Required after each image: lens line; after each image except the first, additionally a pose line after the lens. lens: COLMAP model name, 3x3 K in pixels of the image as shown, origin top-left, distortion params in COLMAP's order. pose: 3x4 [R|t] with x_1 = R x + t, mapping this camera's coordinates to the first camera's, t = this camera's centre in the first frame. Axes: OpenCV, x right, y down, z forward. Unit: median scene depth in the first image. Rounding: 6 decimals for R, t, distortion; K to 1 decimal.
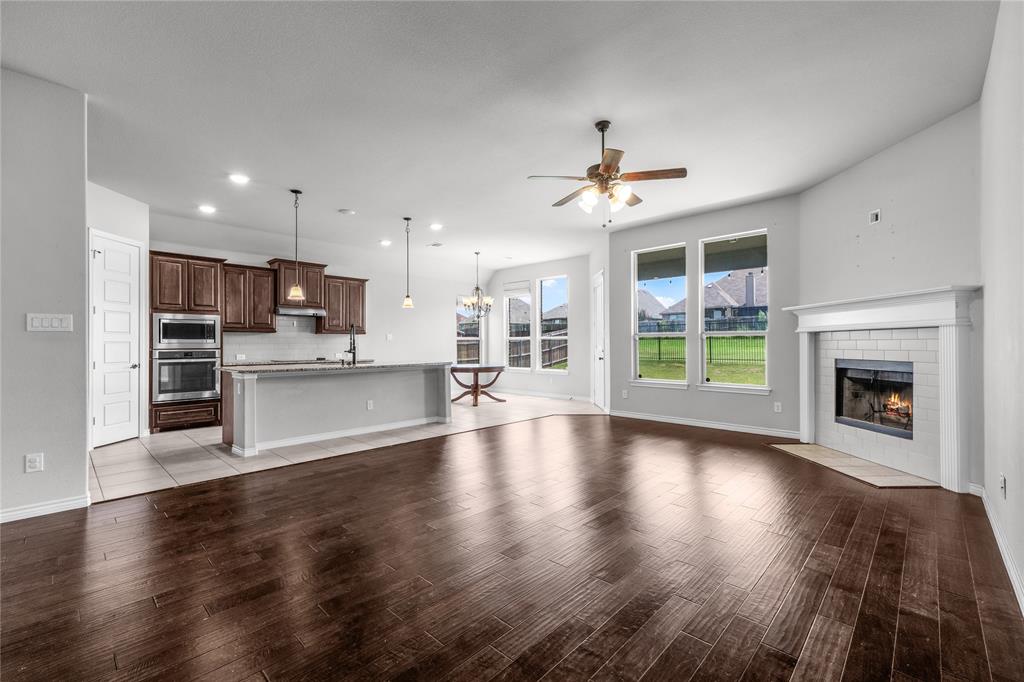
lens RADIAL K [[433.2, 0, 515.4], [0, 433.2, 341.0], [0, 0, 1]] dist [0.007442, -0.000739]
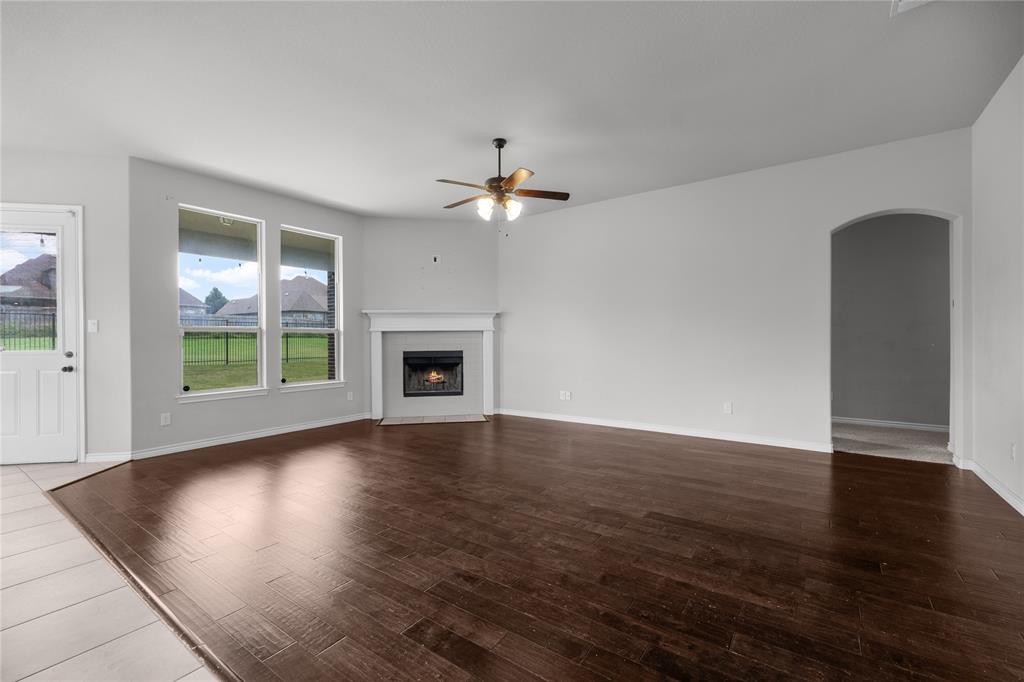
lens RADIAL K [[433.2, 0, 510.7], [0, 433.2, 341.5], [0, 0, 1]] dist [0.007442, -0.000739]
pose [[-0.132228, -0.000736, 0.991219, -0.666891], [0.000161, 1.000000, 0.000764, 0.007680], [-0.991219, 0.000260, -0.132228, 0.825211]]
